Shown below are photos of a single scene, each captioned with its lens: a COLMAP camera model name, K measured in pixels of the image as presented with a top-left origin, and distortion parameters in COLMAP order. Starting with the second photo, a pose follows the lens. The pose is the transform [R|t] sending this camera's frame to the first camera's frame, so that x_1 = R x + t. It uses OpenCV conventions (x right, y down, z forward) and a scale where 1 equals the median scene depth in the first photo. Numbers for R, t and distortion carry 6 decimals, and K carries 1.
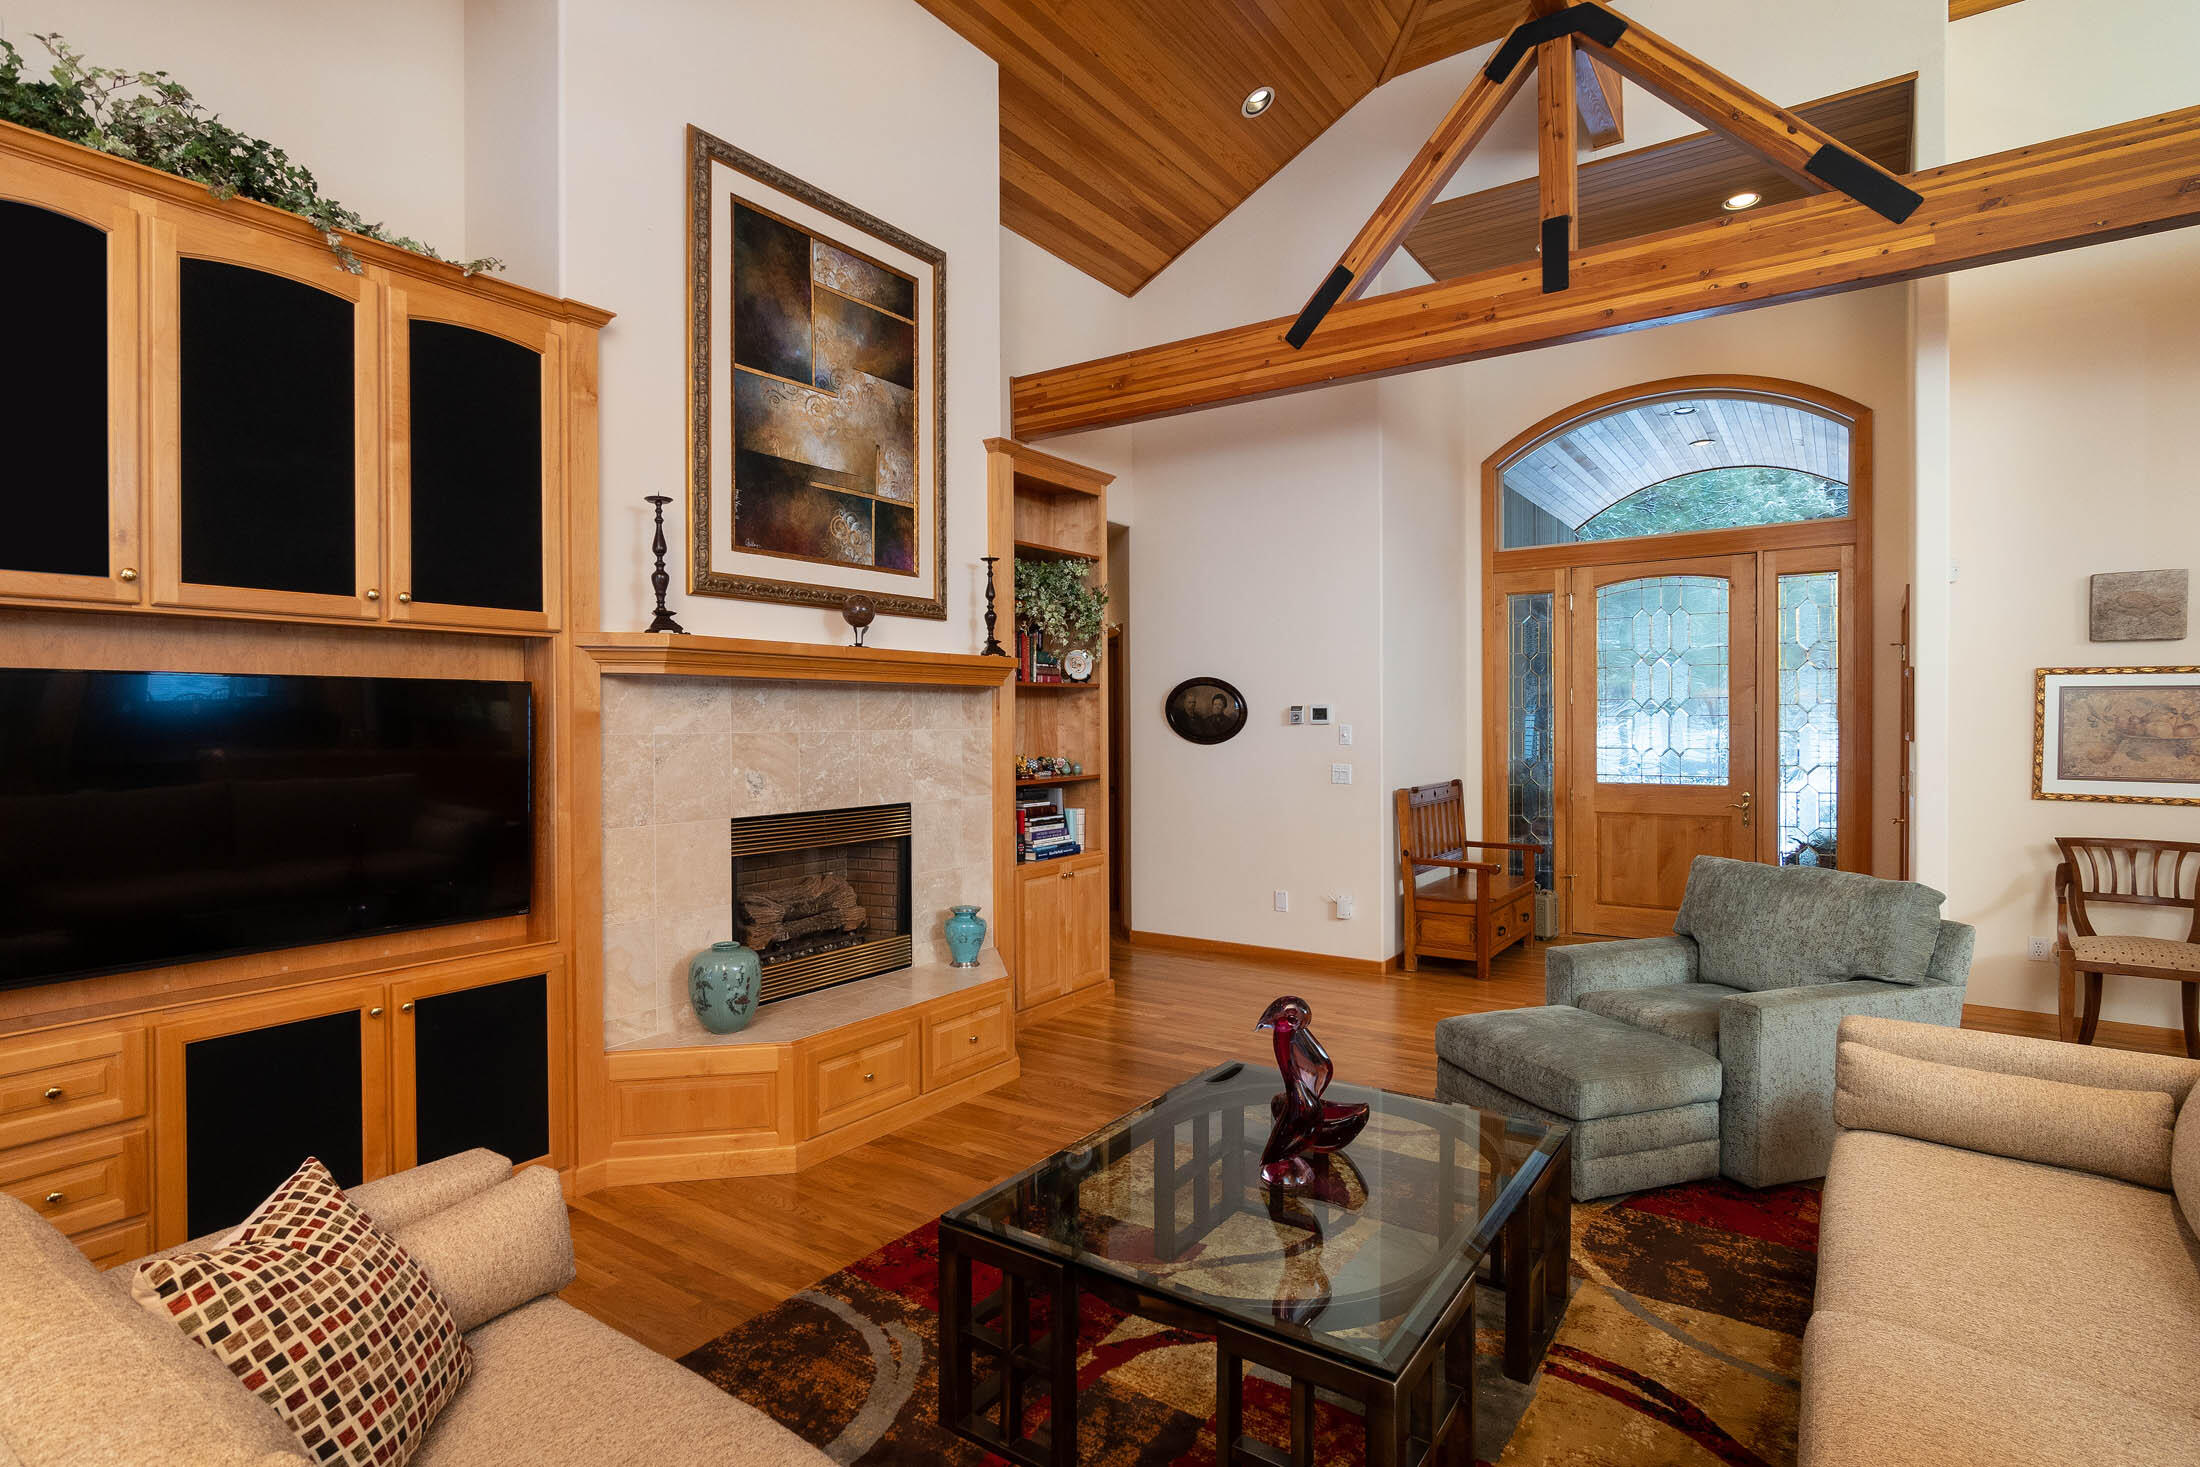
lens RADIAL K [[1110.0, 0, 1084.3], [0, 1110.0, 732.3], [0, 0, 1]] dist [-0.013387, 0.001105]
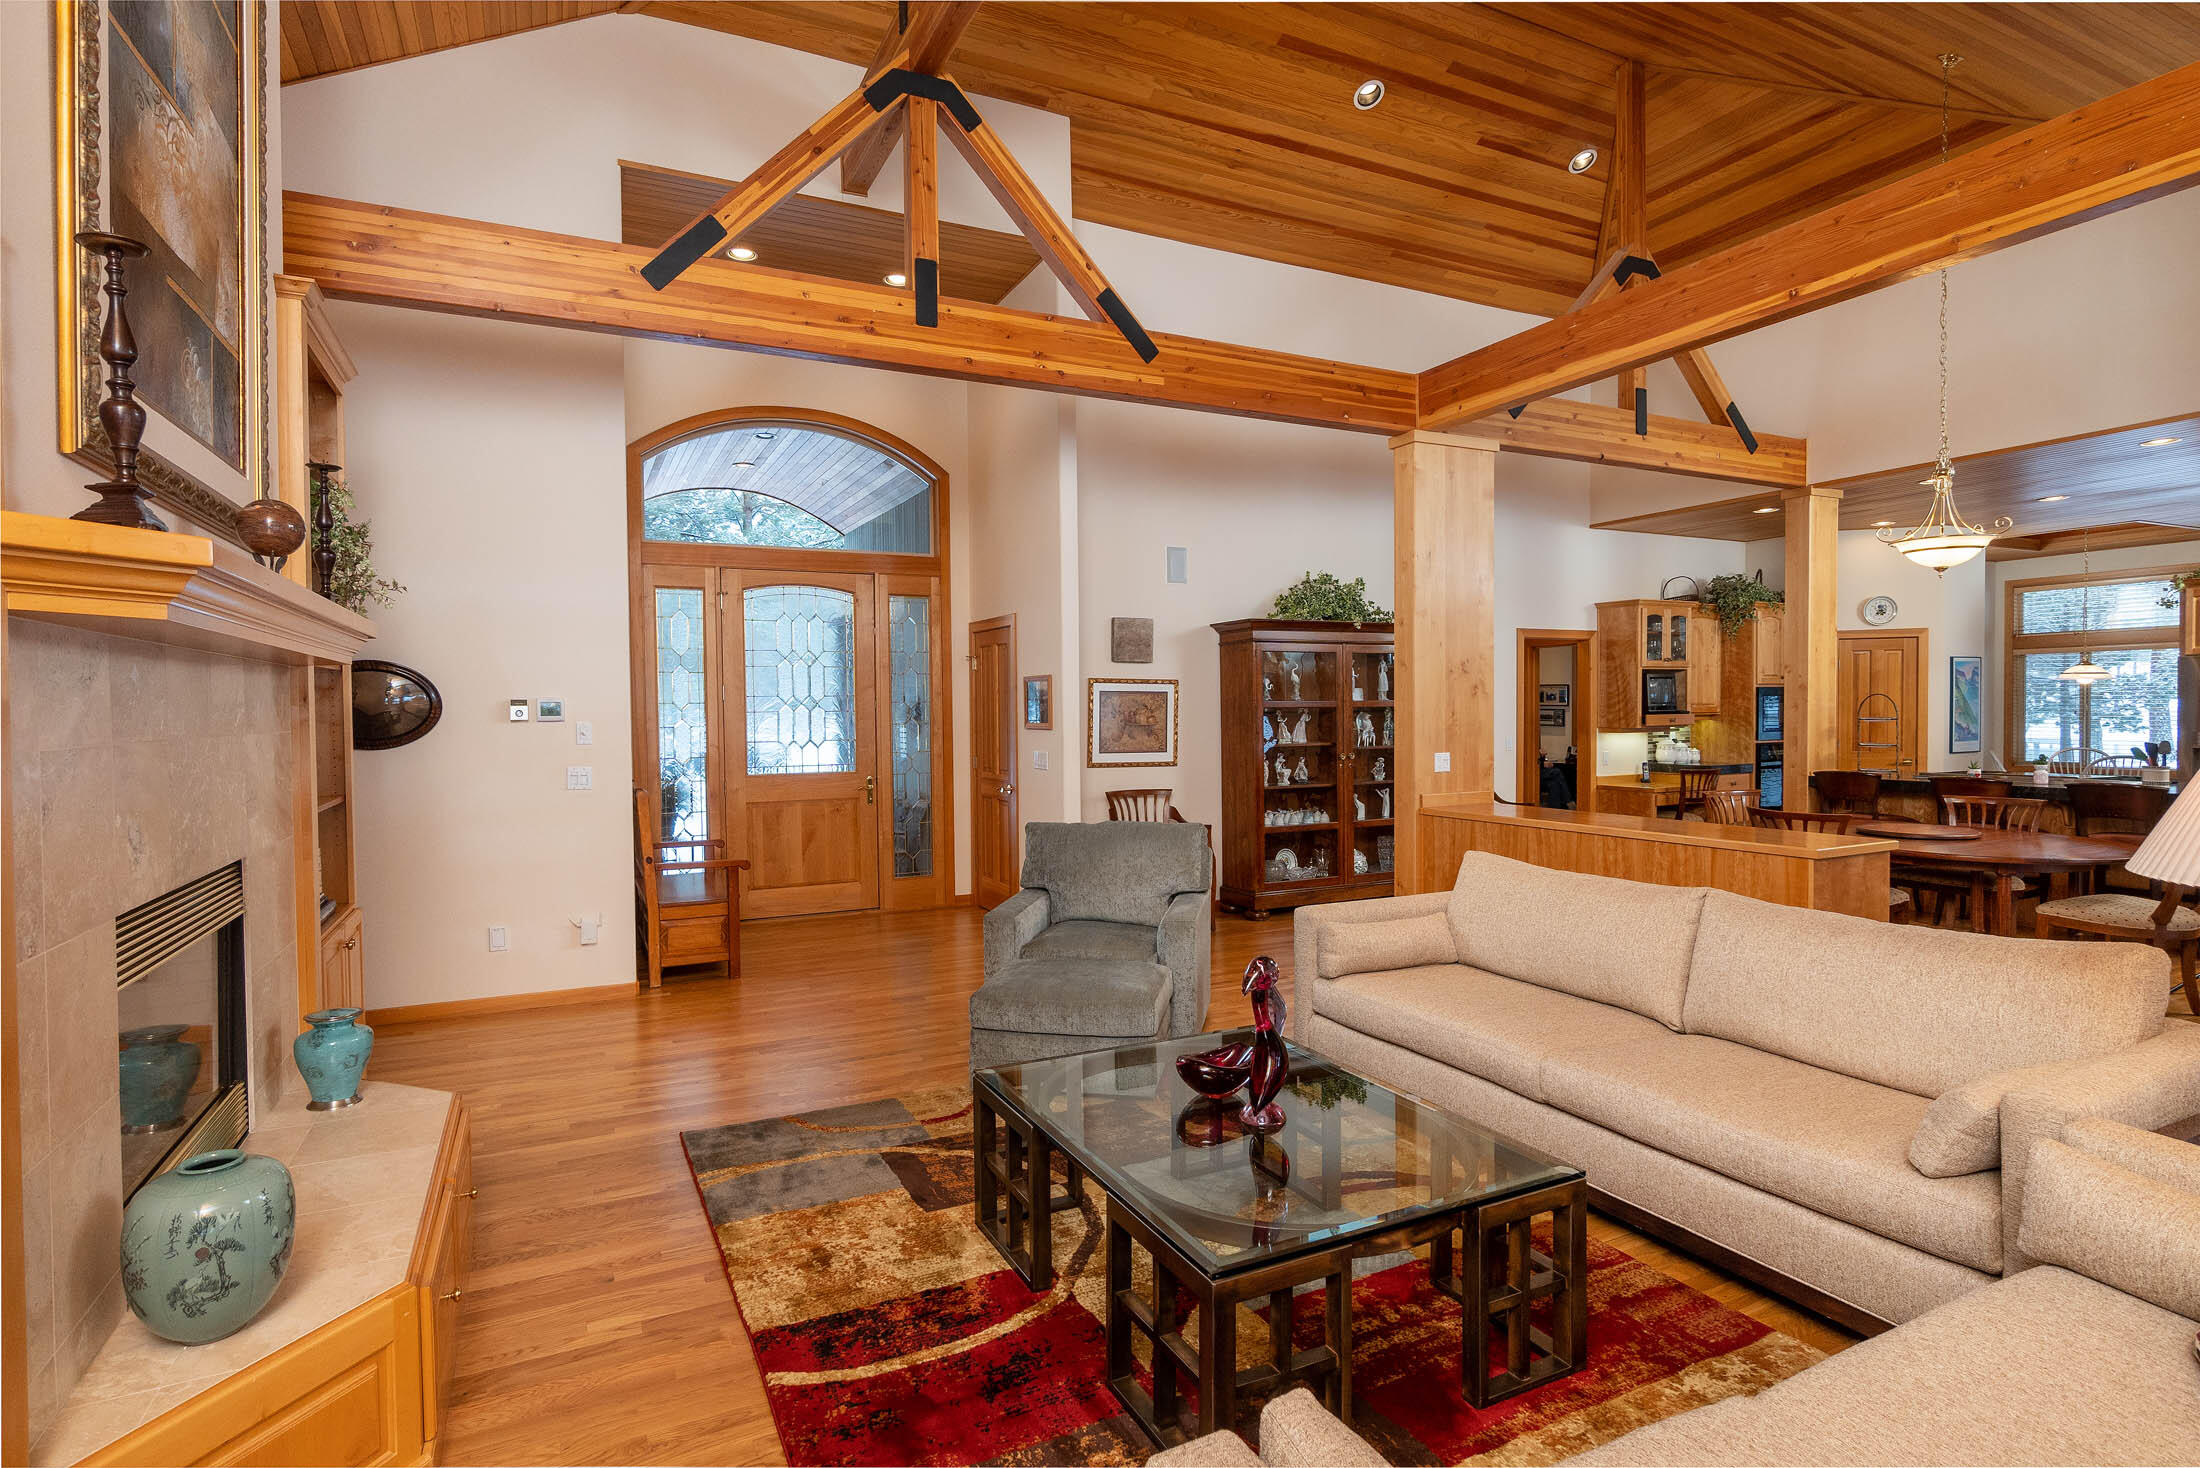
lens RADIAL K [[1110.0, 0, 1080.1], [0, 1110.0, 735.2], [0, 0, 1]] dist [-0.013387, 0.001105]
pose [[0.481048, -0.017730, 0.876515, -0.437804], [0.016211, 0.999804, 0.011326, 0.001091], [-0.876544, 0.008761, 0.481241, 0.302639]]
